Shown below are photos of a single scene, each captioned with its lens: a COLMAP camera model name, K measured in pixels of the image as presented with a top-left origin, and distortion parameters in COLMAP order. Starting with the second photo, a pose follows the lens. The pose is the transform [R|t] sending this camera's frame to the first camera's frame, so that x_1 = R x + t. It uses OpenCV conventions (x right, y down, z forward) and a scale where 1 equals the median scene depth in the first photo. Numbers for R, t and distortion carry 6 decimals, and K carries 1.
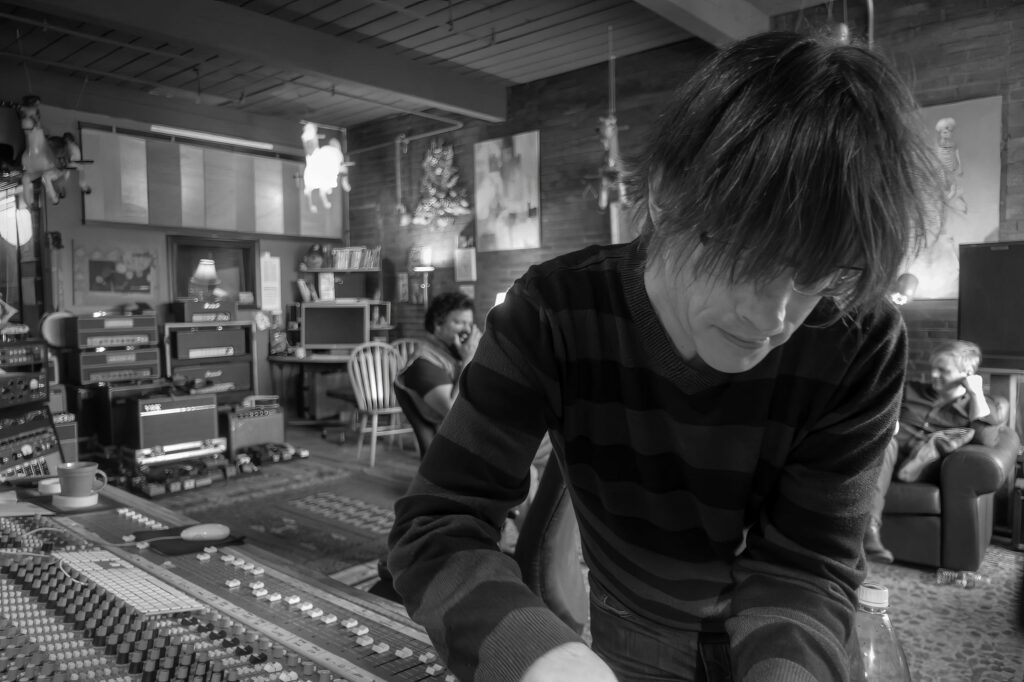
lens RADIAL K [[712.9, 0, 511.6], [0, 712.9, 338.7], [0, 0, 1]] dist [-0.008481, 0.003798]
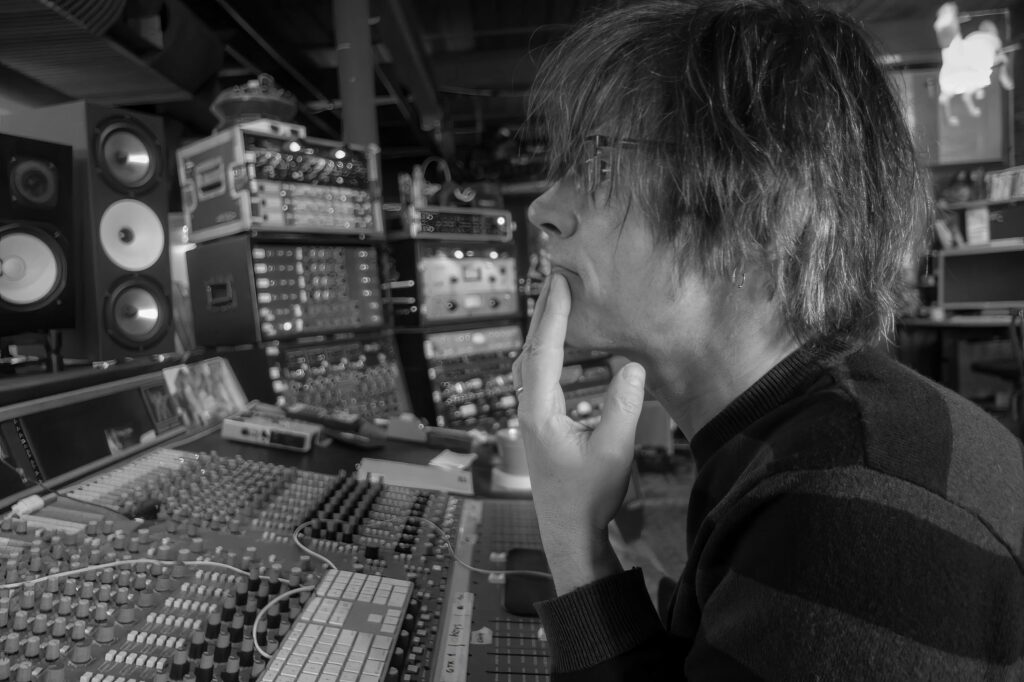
lens RADIAL K [[712.9, 0, 507.4], [0, 712.9, 340.2], [0, 0, 1]] dist [-0.008481, 0.003798]
pose [[0.651388, 0.013149, -0.758631, -0.012506], [0.017181, 0.999338, 0.032074, 0.015949], [0.758550, -0.033926, 0.650731, 0.142653]]
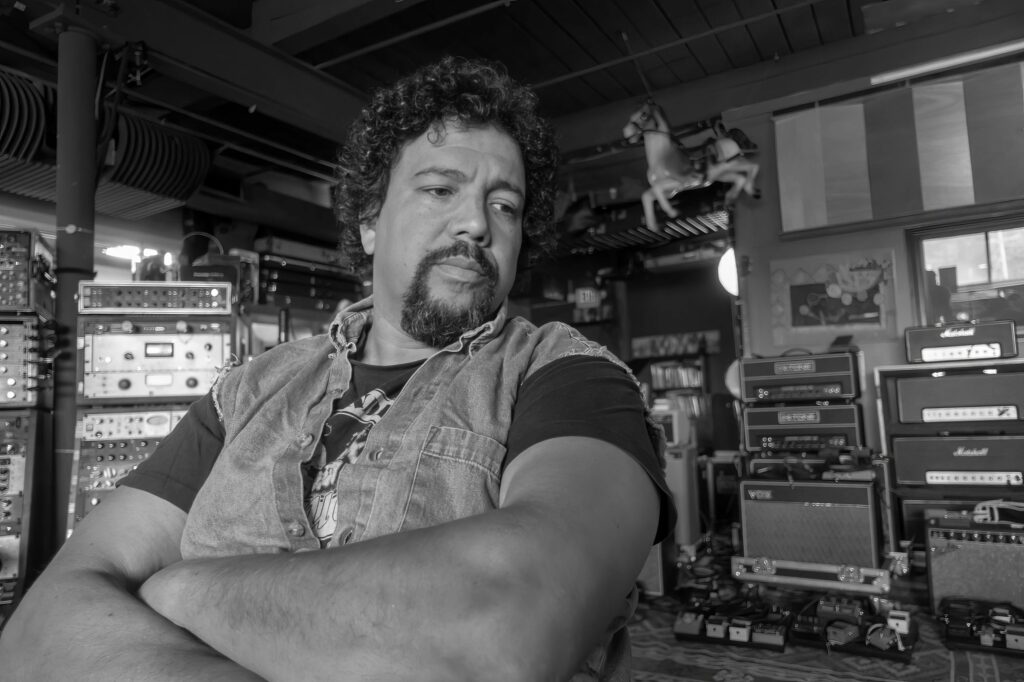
lens RADIAL K [[712.9, 0, 522.5], [0, 712.9, 342.1], [0, 0, 1]] dist [-0.008481, 0.003798]
pose [[0.184871, -0.090559, -0.978582, 0.069731], [-0.013173, 0.995428, -0.094607, 0.019759], [0.982675, 0.030381, 0.182833, 0.517680]]
